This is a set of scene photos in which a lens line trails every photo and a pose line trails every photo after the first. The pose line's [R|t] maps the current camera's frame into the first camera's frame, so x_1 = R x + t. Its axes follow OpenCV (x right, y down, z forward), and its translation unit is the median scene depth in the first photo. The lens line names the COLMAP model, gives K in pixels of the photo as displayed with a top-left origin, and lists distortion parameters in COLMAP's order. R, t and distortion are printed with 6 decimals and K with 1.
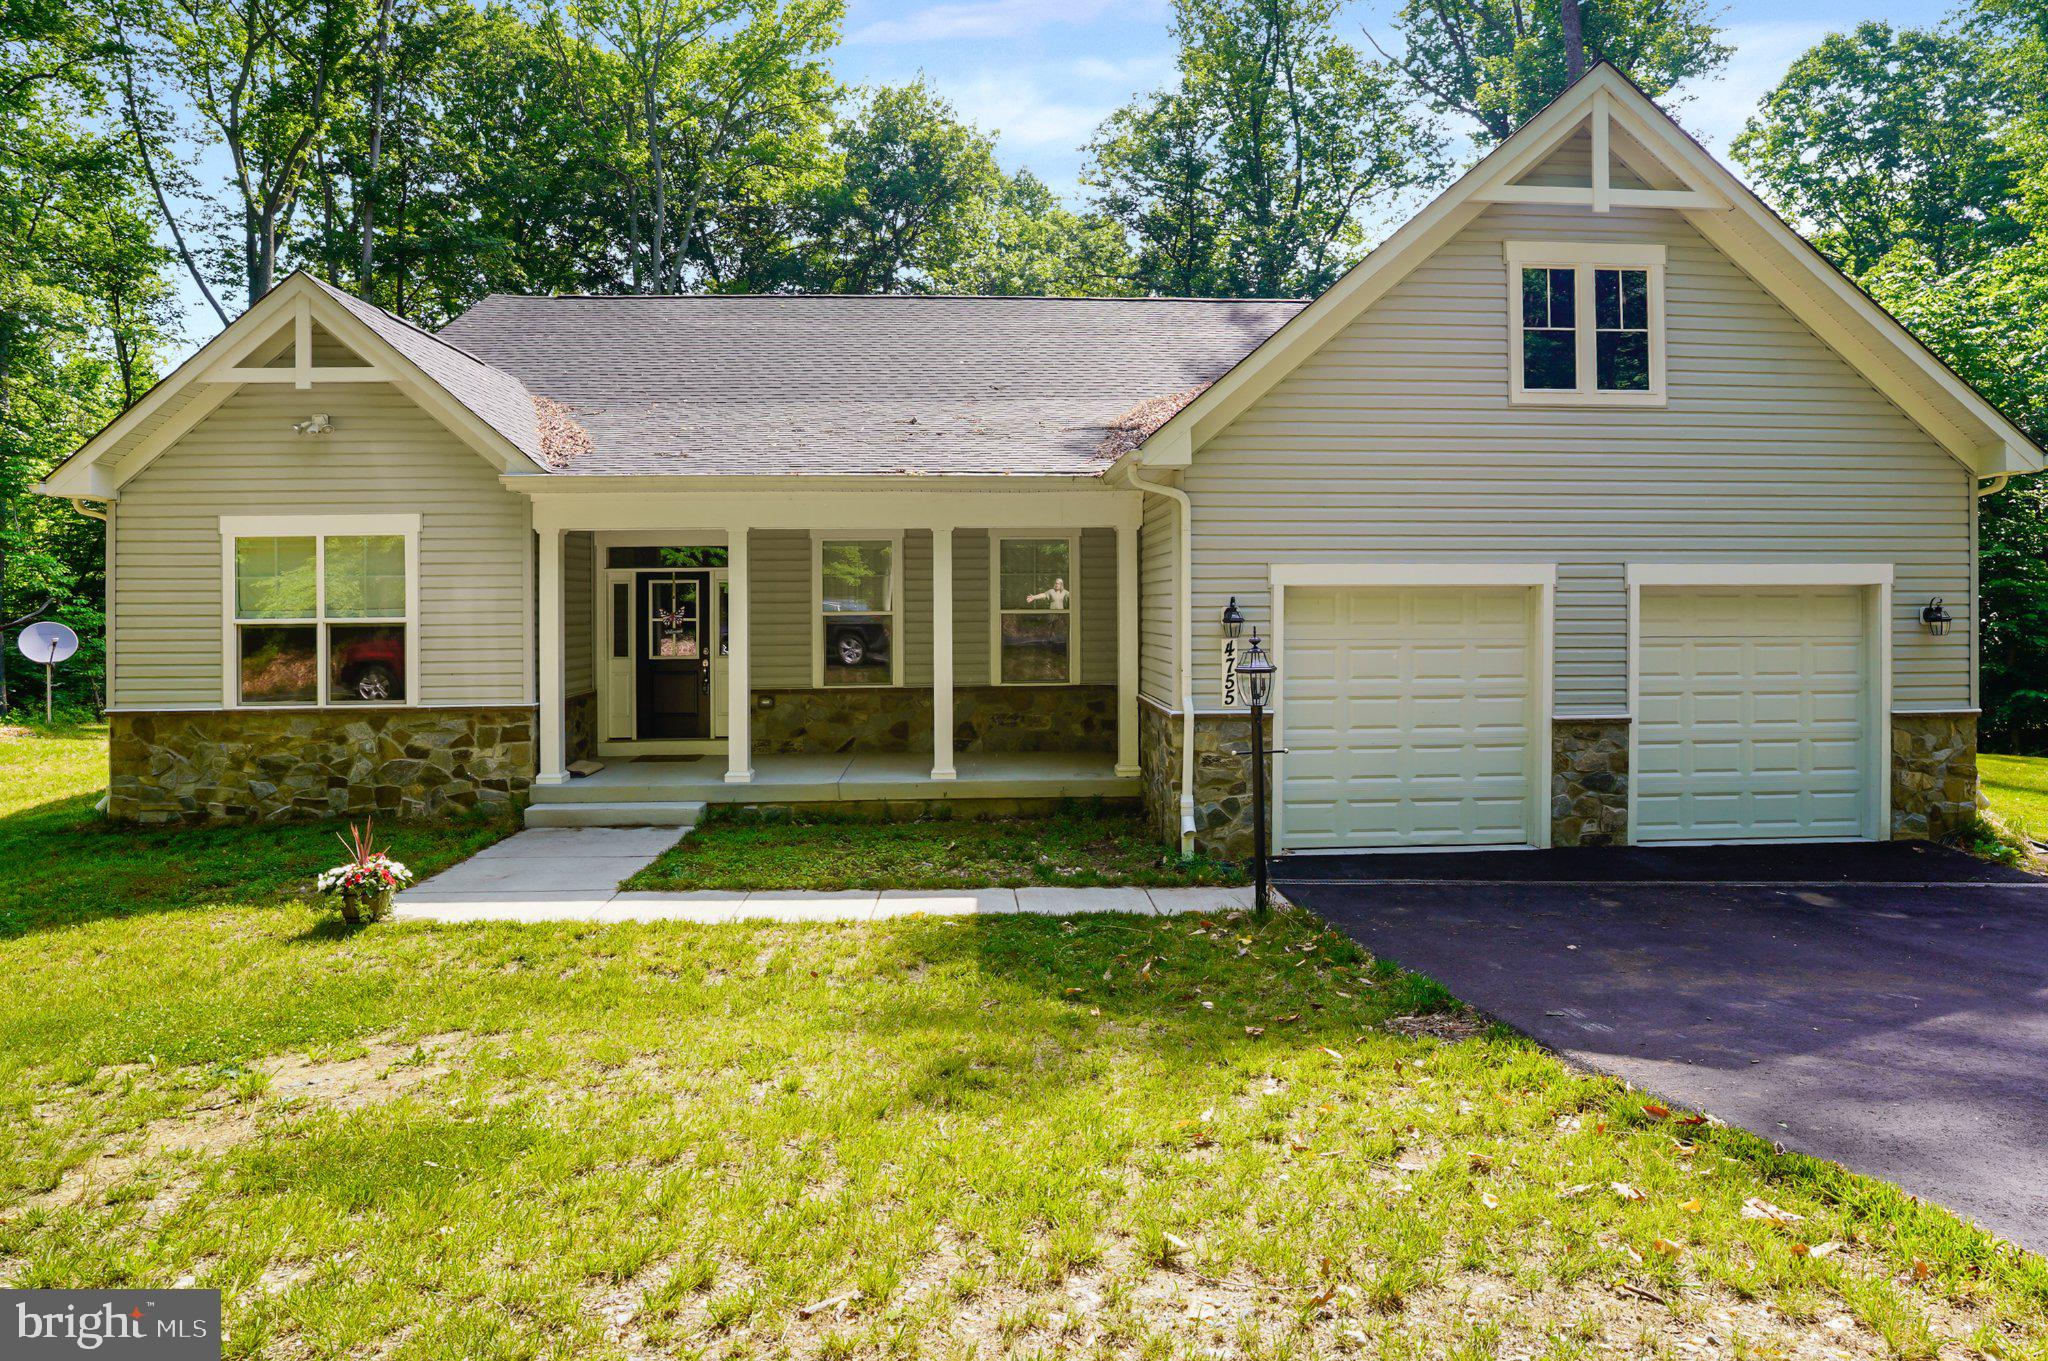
lens RADIAL K [[1100.0, 0, 1042.1], [0, 1100.0, 589.1], [0, 0, 1]] dist [-0.043565, 0.021929]
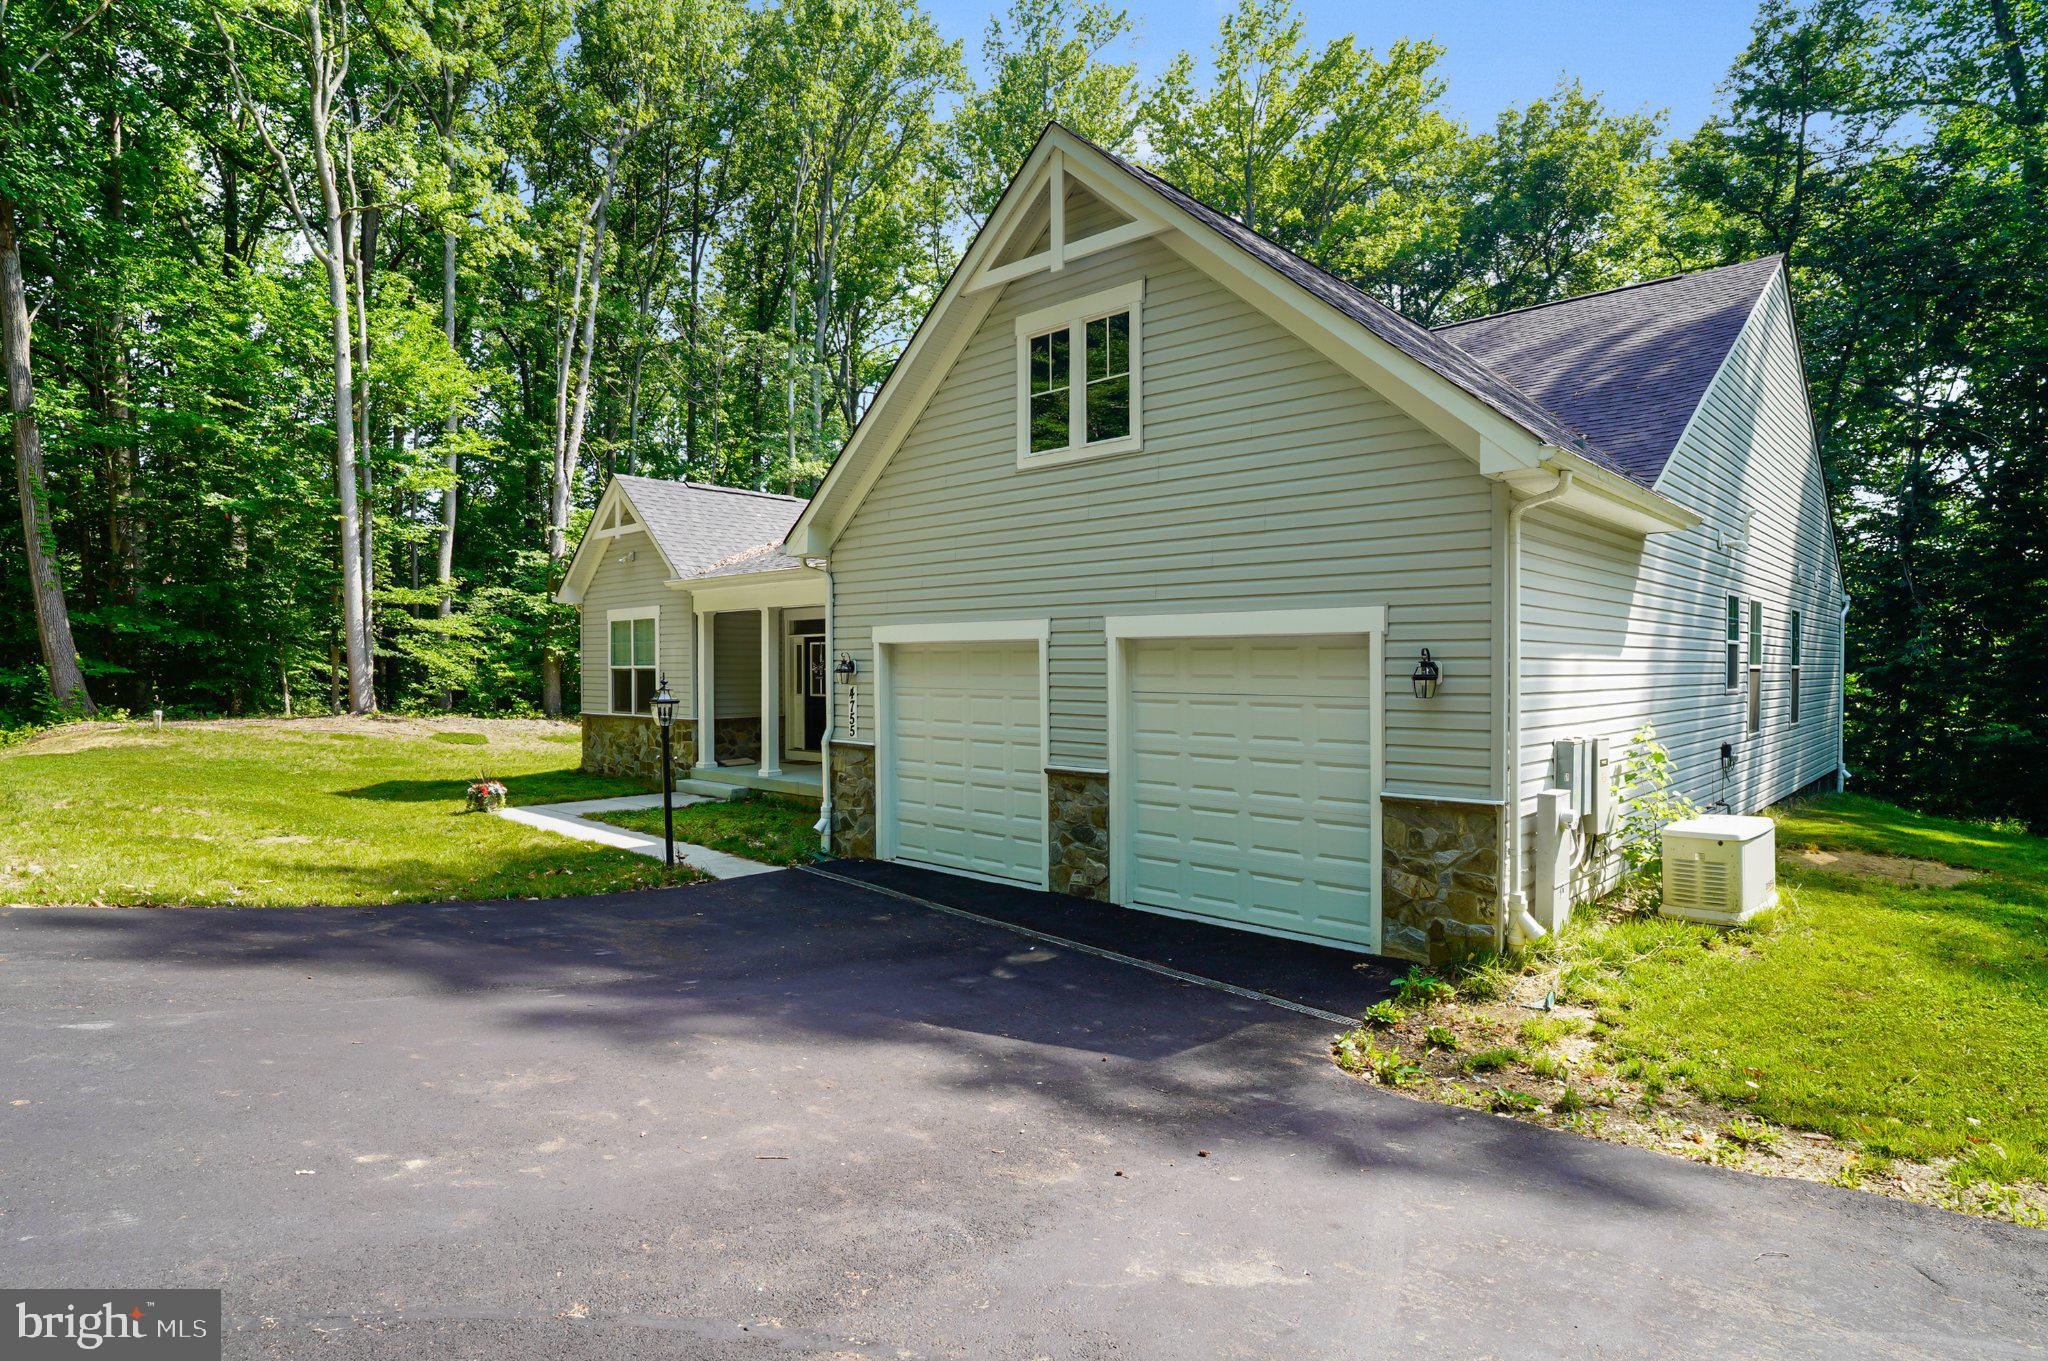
lens RADIAL K [[1088.5, 0, 1020.2], [0, 1088.5, 657.9], [0, 0, 1]] dist [-0.060479, 0.028756]
pose [[0.686855, -0.000139, -0.726795, 1.161572], [0.006405, 0.999962, 0.005862, 0.007834], [0.726767, -0.008682, 0.686830, 0.260701]]
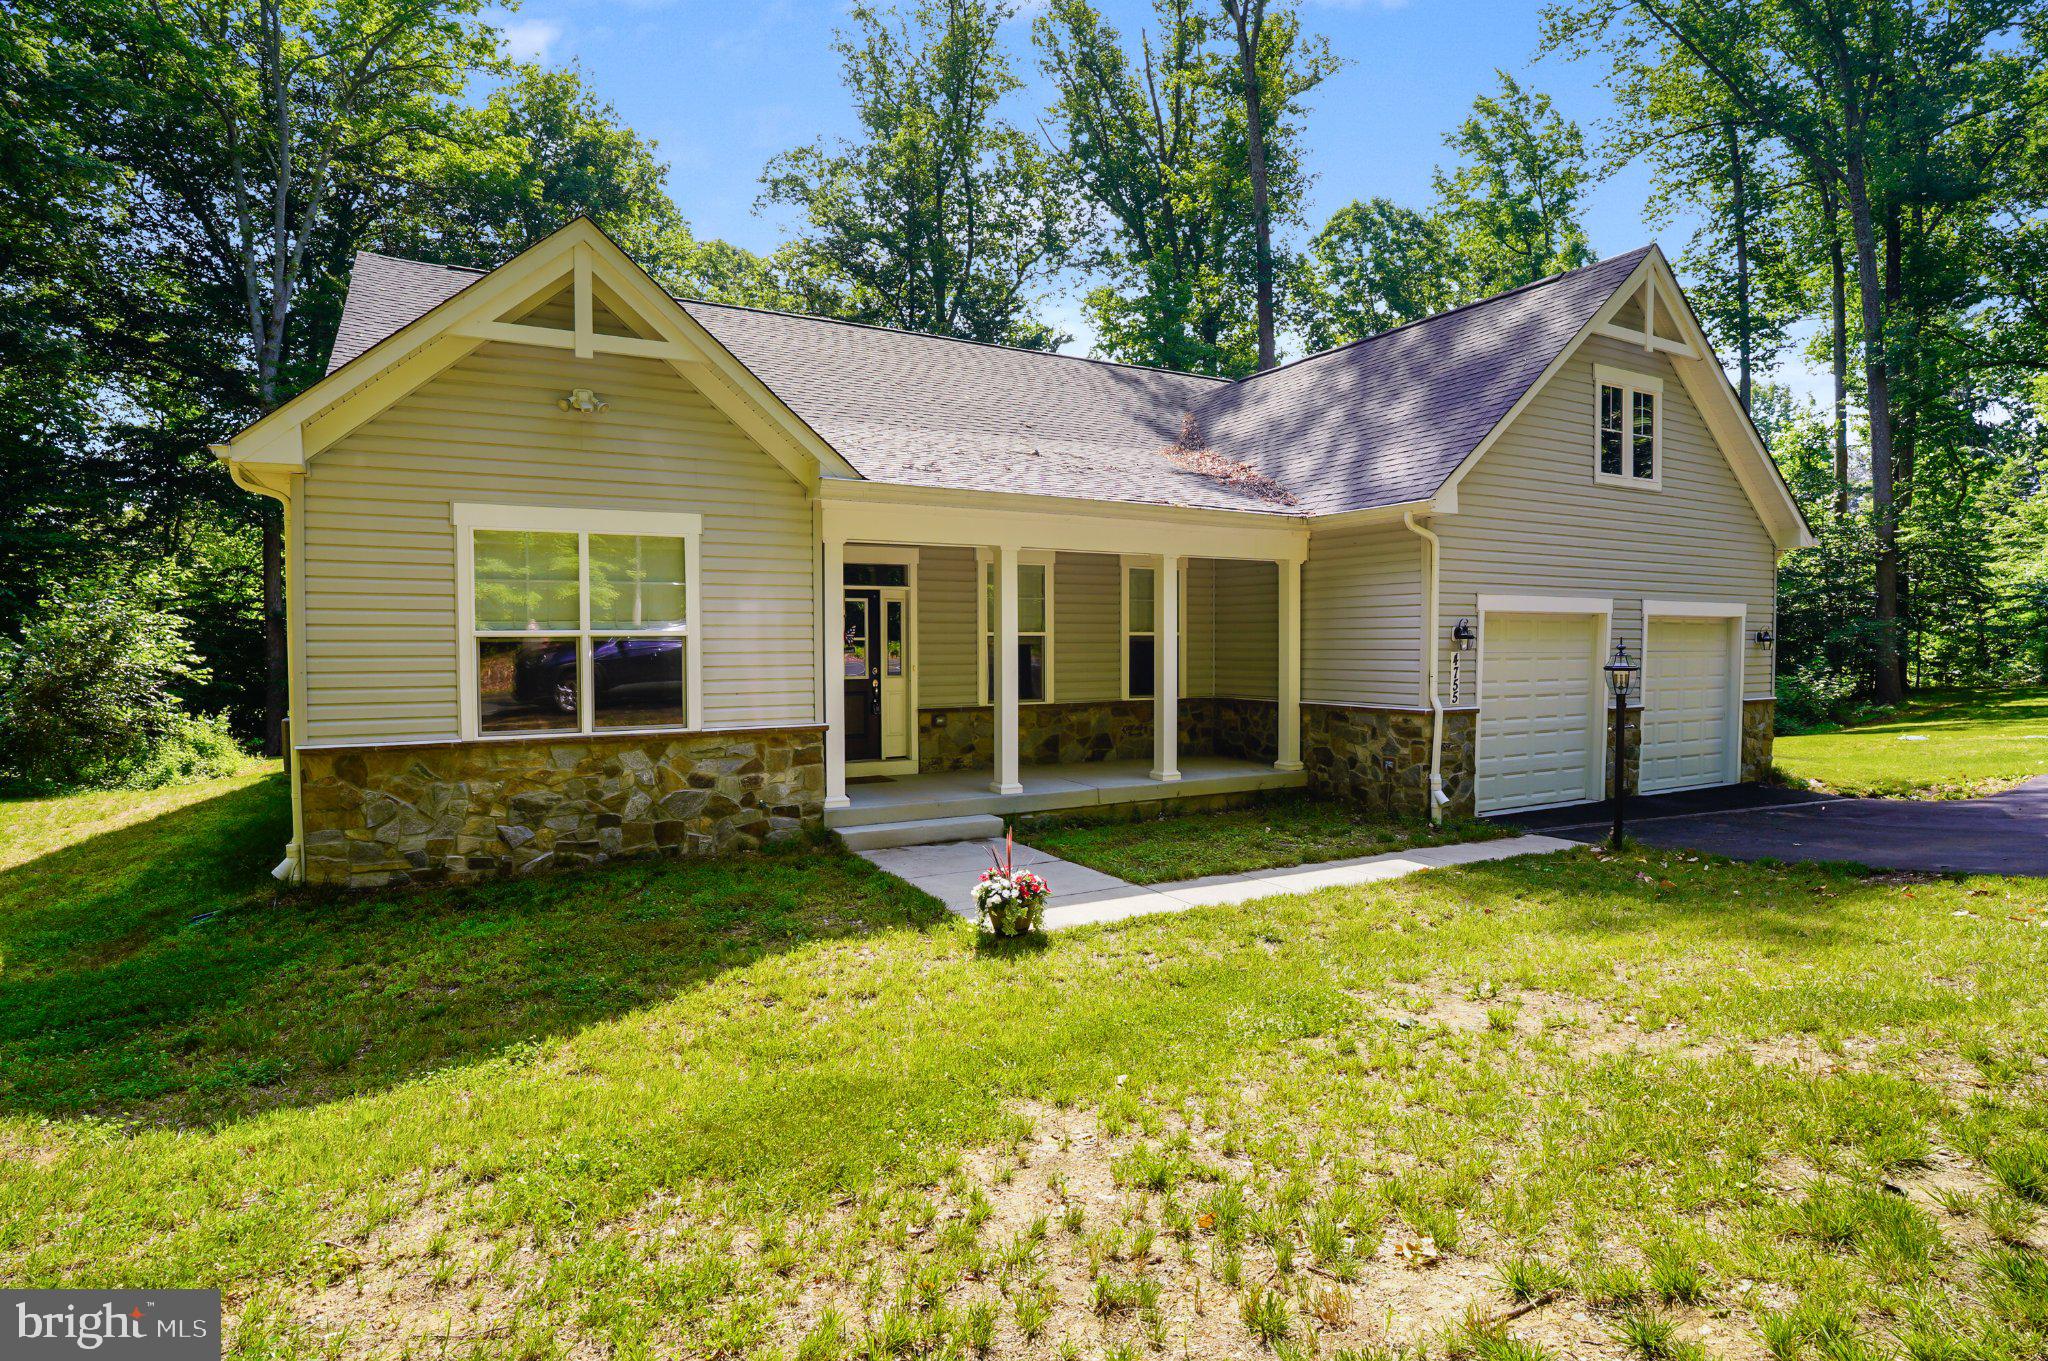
lens RADIAL K [[1070.7, 0, 1026.4], [0, 1070.7, 671.9], [0, 0, 1]] dist [-0.052539, 0.027650]
pose [[0.895609, -0.006961, 0.444788, -0.789025], [-0.009721, 0.999333, 0.035214, 0.028921], [-0.444736, -0.035861, 0.894944, 0.107241]]
